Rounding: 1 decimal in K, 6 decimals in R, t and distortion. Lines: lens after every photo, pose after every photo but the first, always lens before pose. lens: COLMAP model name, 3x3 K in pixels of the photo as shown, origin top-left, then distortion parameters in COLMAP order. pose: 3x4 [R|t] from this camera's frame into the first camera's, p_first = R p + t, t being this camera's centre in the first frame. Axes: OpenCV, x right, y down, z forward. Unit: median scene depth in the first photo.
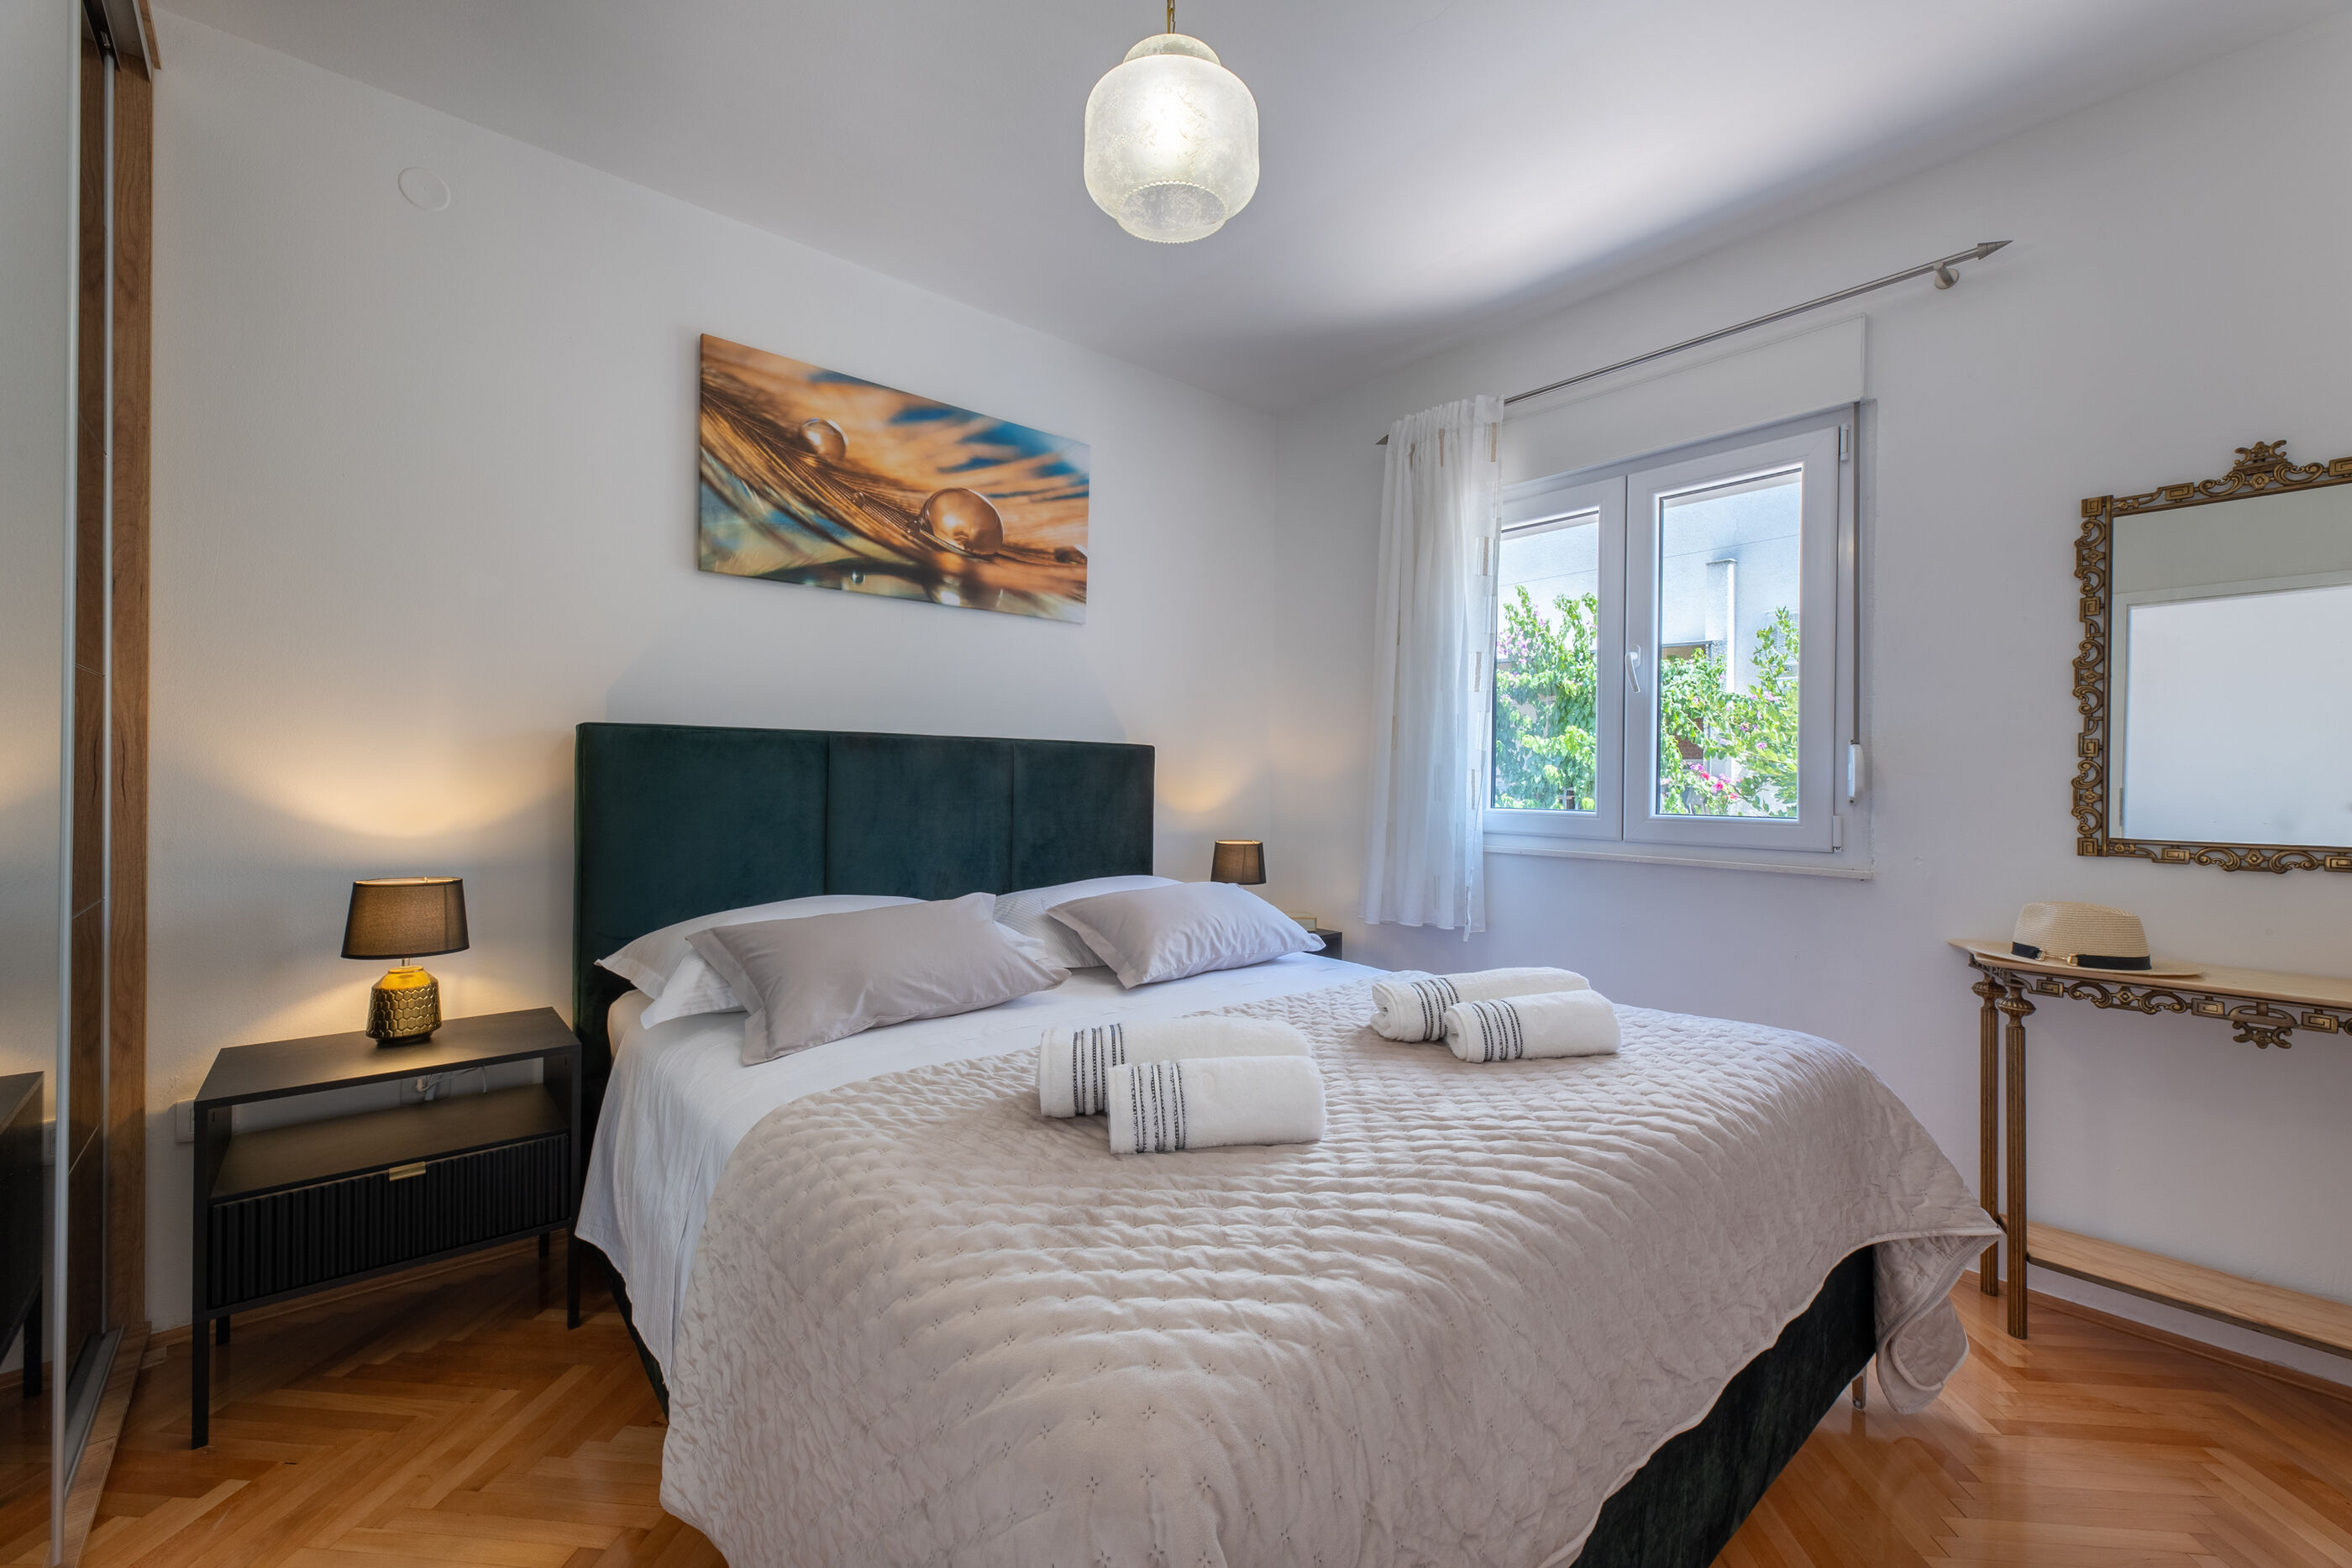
lens RADIAL K [[929.7, 0, 1179.4], [0, 929.7, 784.6], [0, 0, 1]] dist [-0.001042, 0.000051]
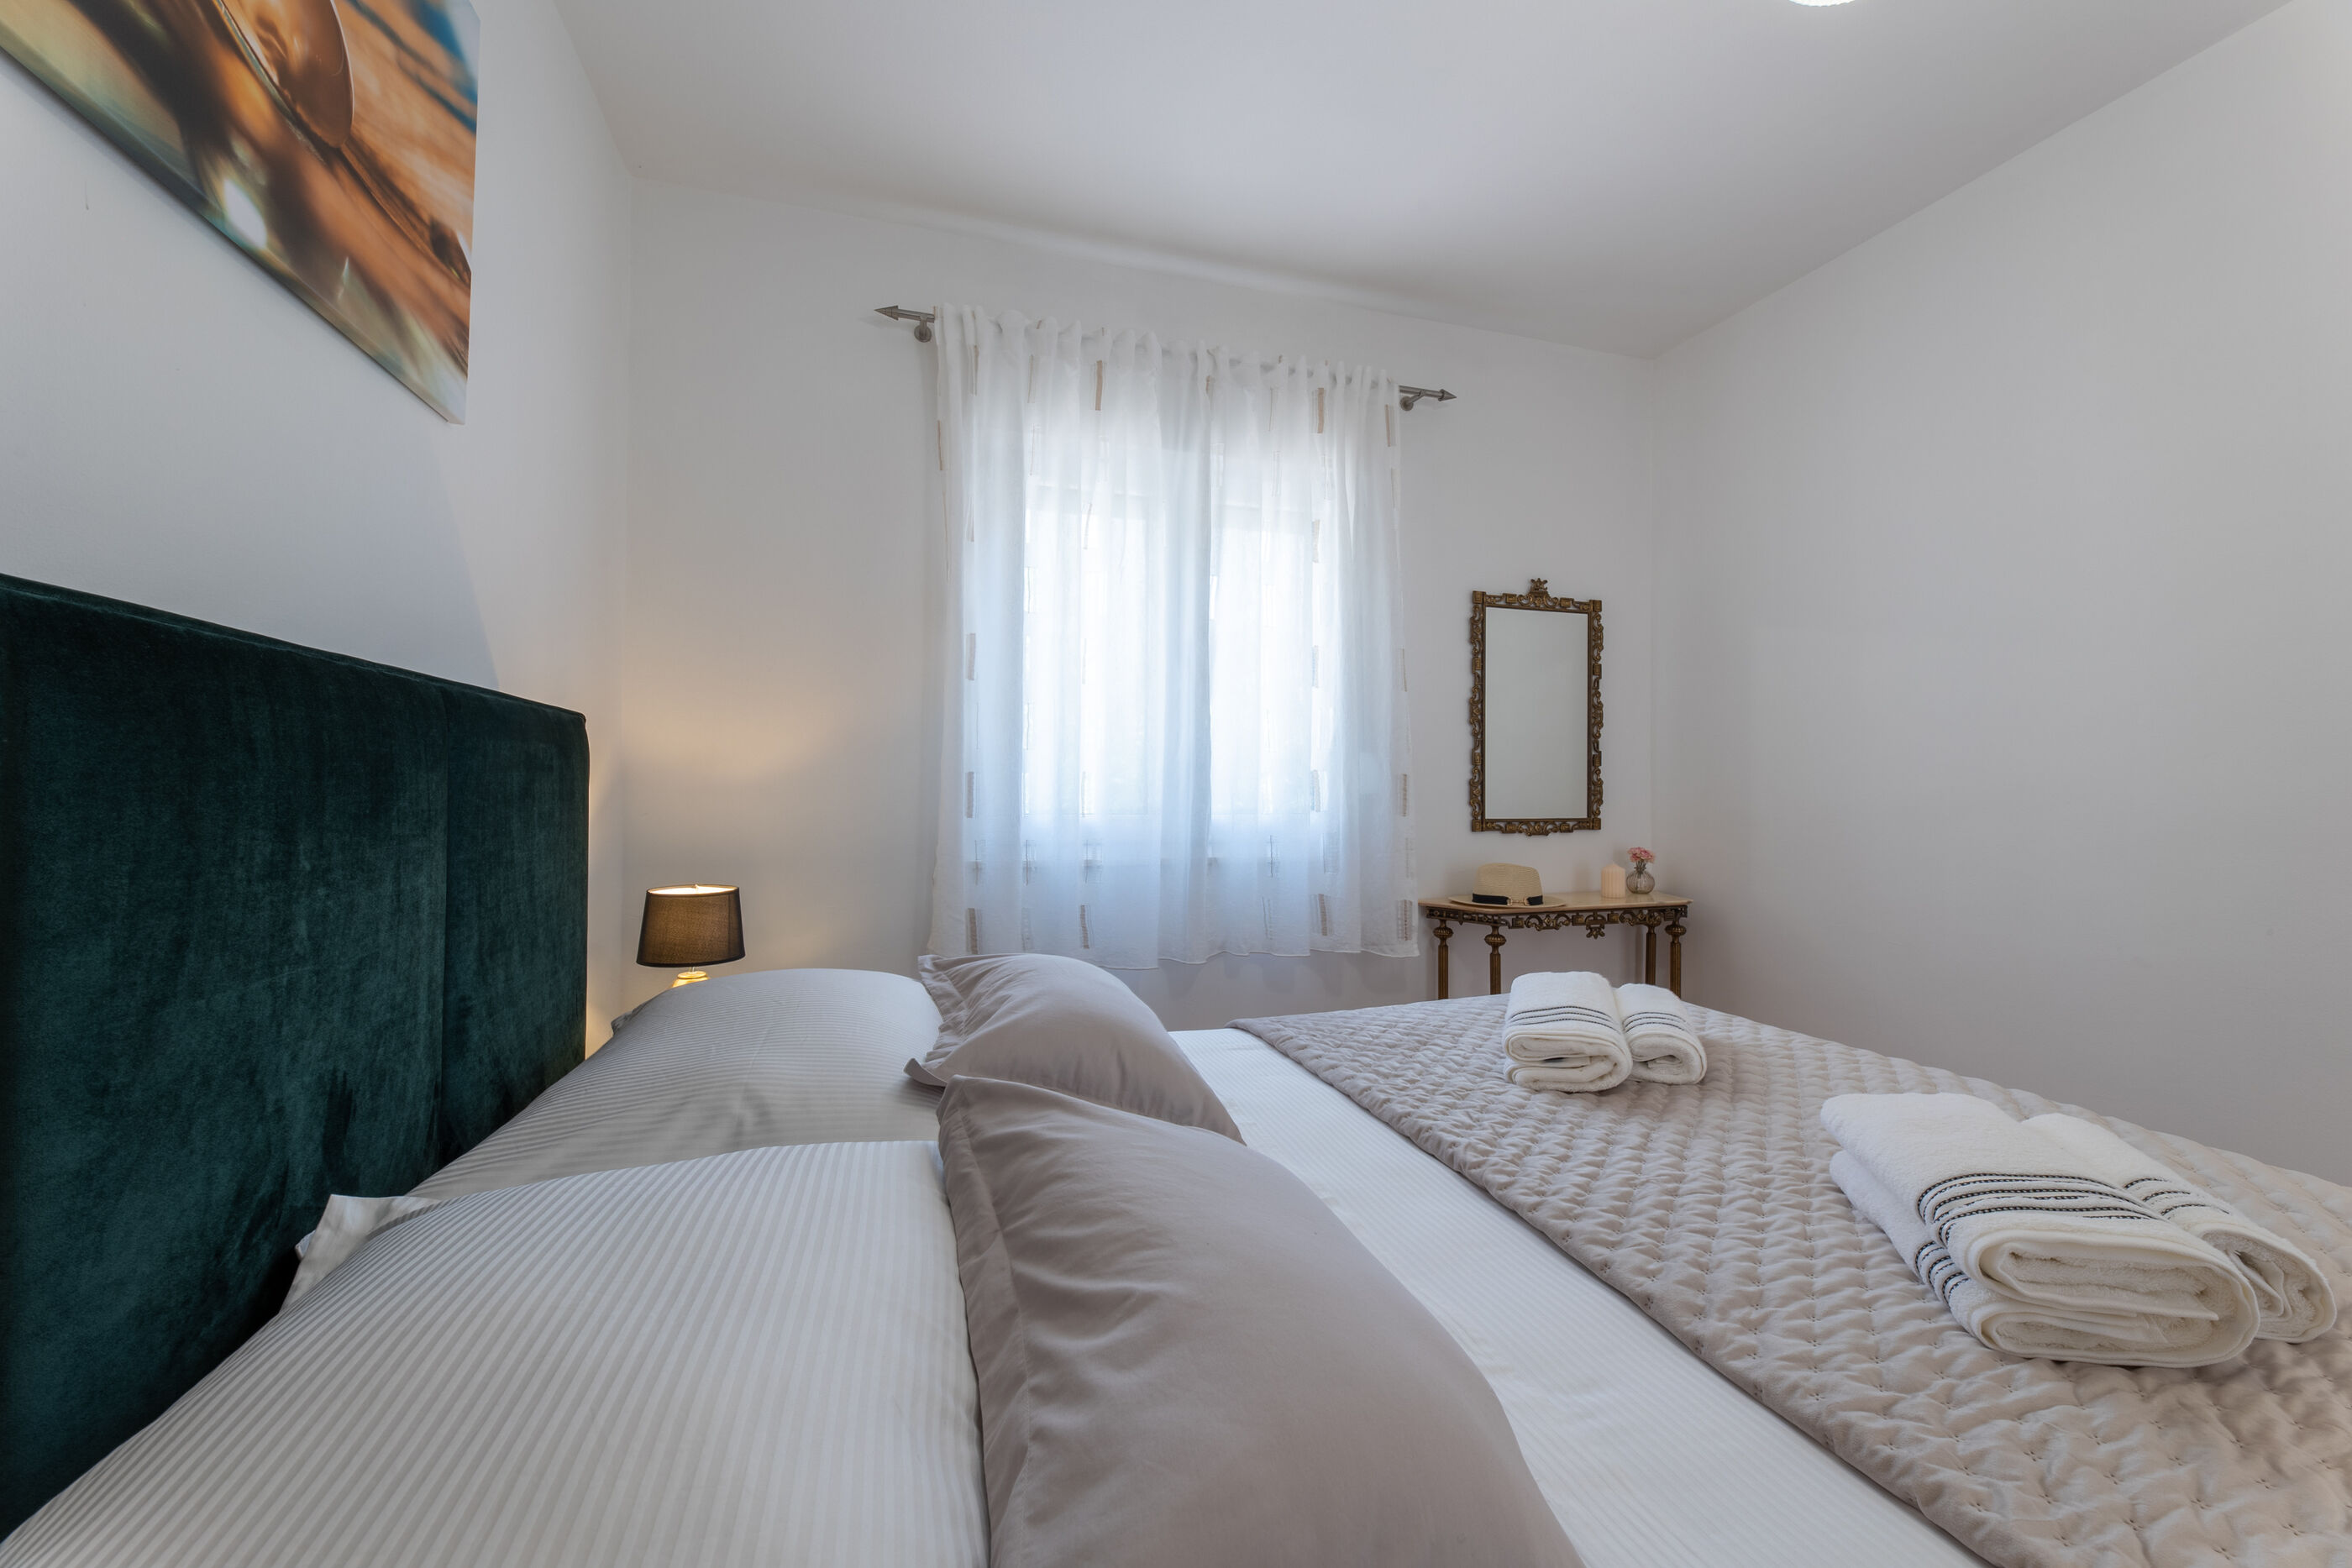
lens RADIAL K [[929.9, 0, 1176.0], [0, 929.9, 784.0], [0, 0, 1]] dist [-0.000332, -0.000052]
pose [[0.407192, -0.005648, 0.913325, -0.577116], [0.005989, 0.999976, 0.003514, -0.007785], [-0.913323, 0.004039, 0.407216, 0.834843]]
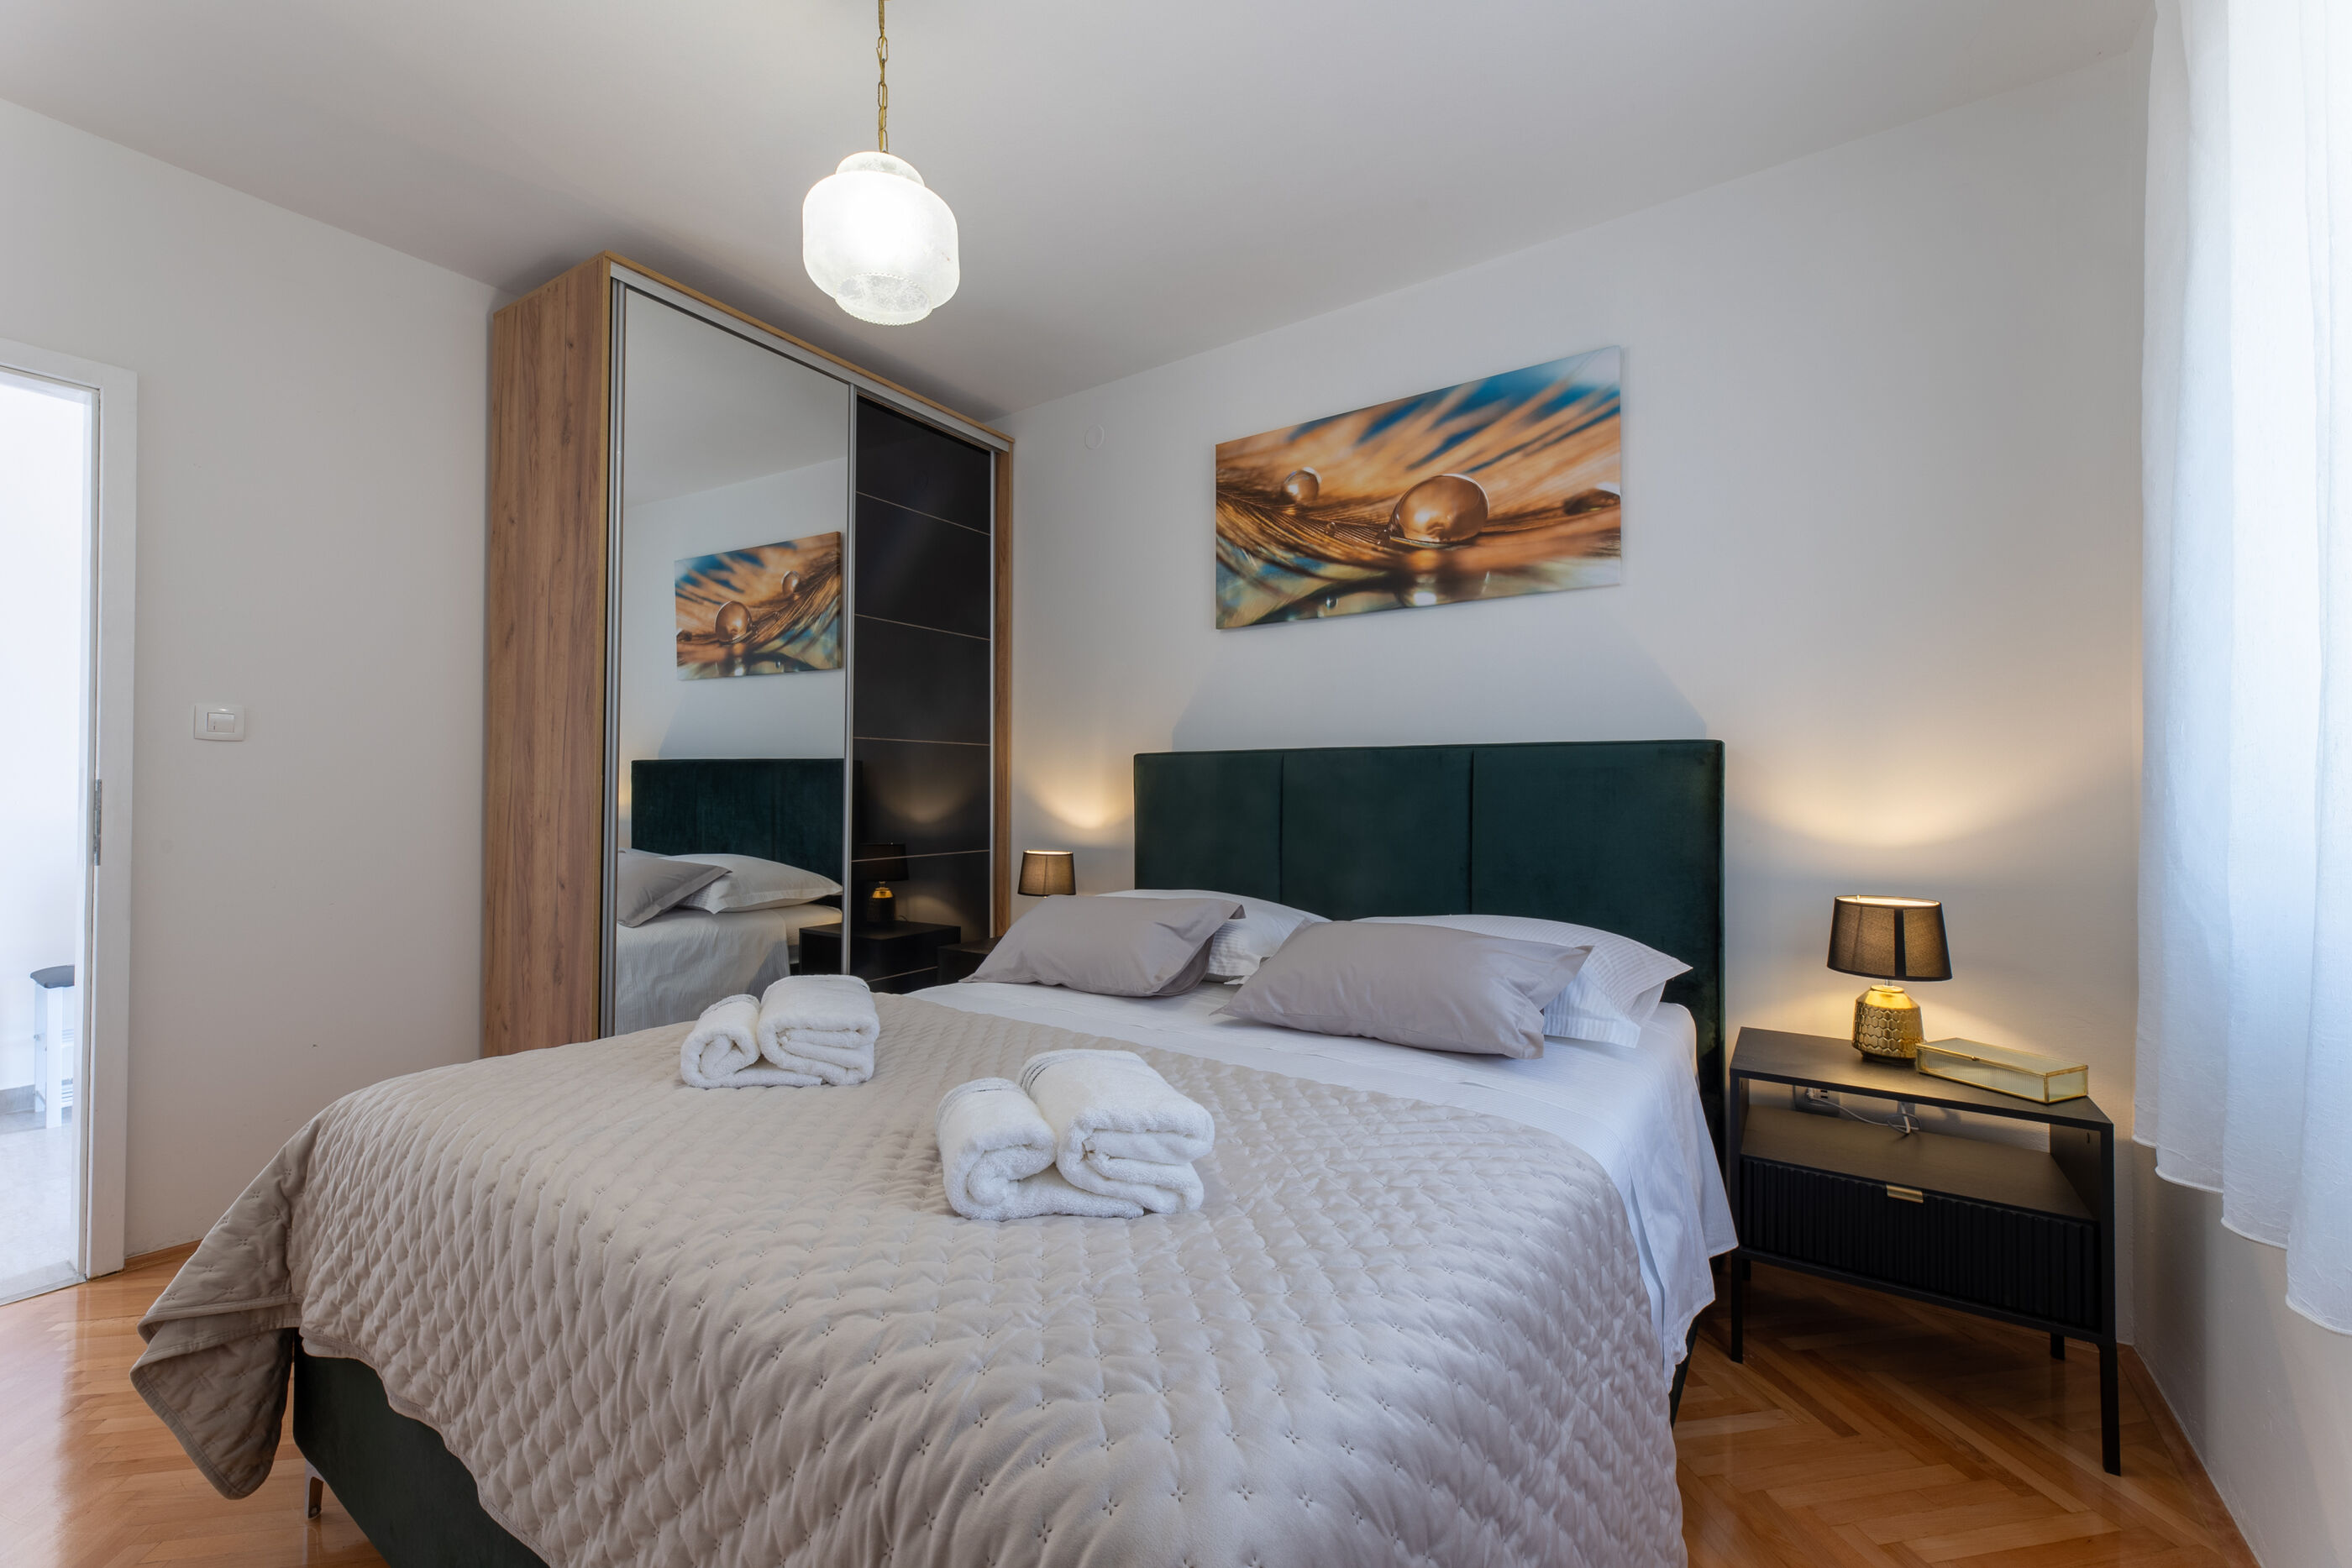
lens RADIAL K [[929.9, 0, 1176.0], [0, 929.9, 784.0], [0, 0, 1]] dist [-0.000332, -0.000052]
pose [[0.253218, -0.014665, -0.967298, 0.851647], [-0.008003, 0.999819, -0.017253, 0.005958], [0.967376, 0.012110, 0.253054, 0.755014]]
